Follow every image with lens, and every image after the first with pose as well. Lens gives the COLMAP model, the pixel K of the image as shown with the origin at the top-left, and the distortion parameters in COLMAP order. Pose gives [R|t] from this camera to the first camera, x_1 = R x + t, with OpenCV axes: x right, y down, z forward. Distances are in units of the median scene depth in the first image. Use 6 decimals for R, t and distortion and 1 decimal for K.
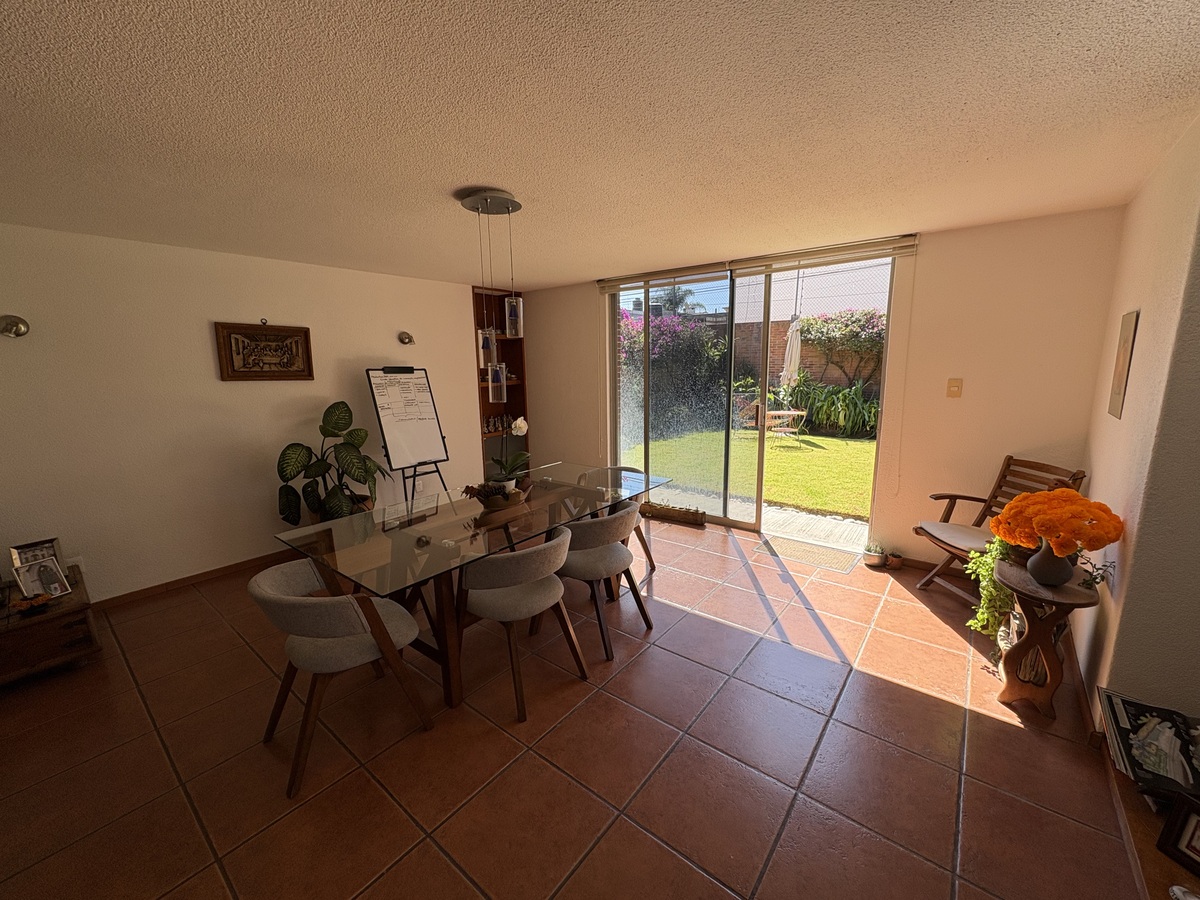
lens RADIAL K [[478.8, 0, 603.0], [0, 478.8, 450.3], [0, 0, 1]] dist [0.000627, 0.000038]
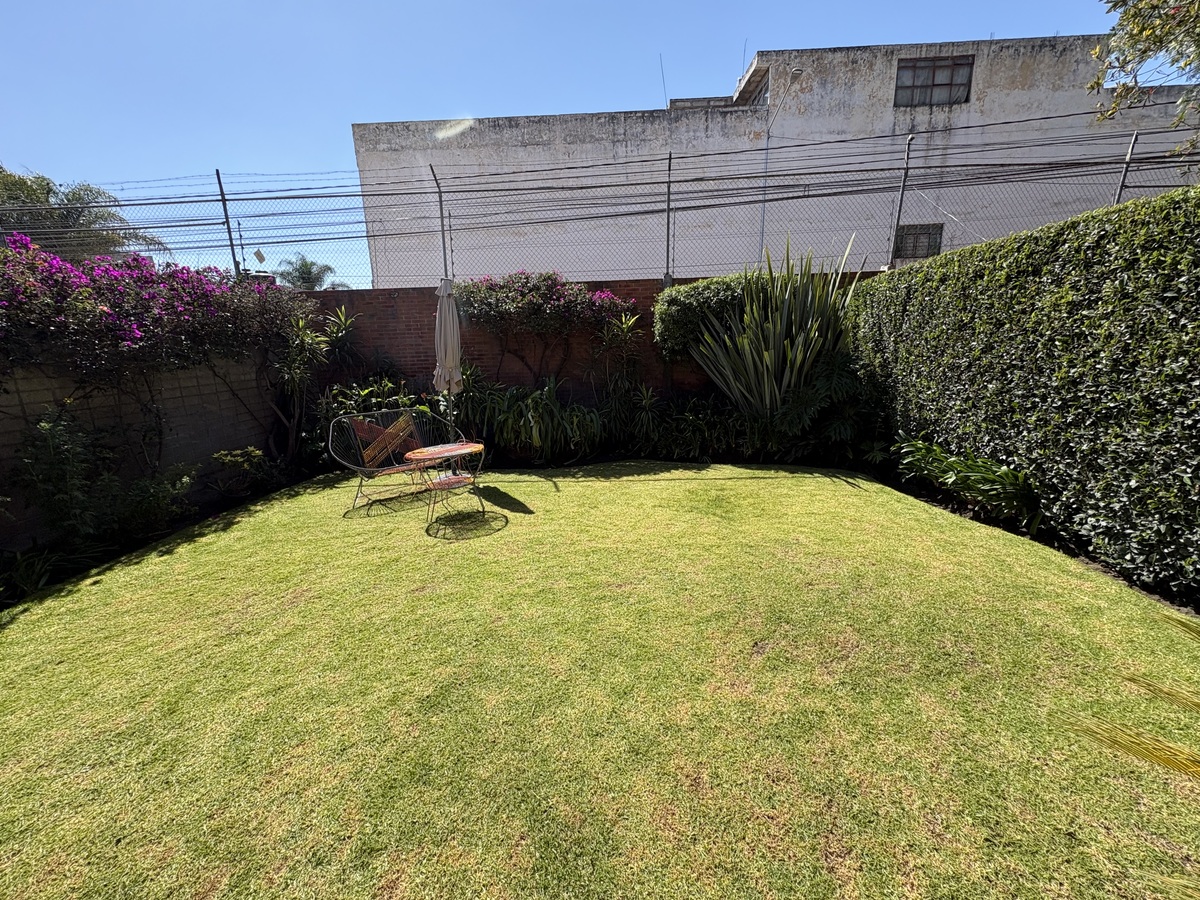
lens RADIAL K [[478.8, 0, 602.1], [0, 478.8, 449.7], [0, 0, 1]] dist [0.000627, 0.000038]
pose [[0.797681, -0.141692, 0.586199, 0.107575], [0.131105, 0.989504, 0.060772, -0.045020], [-0.588657, 0.028377, 0.807885, 0.244995]]
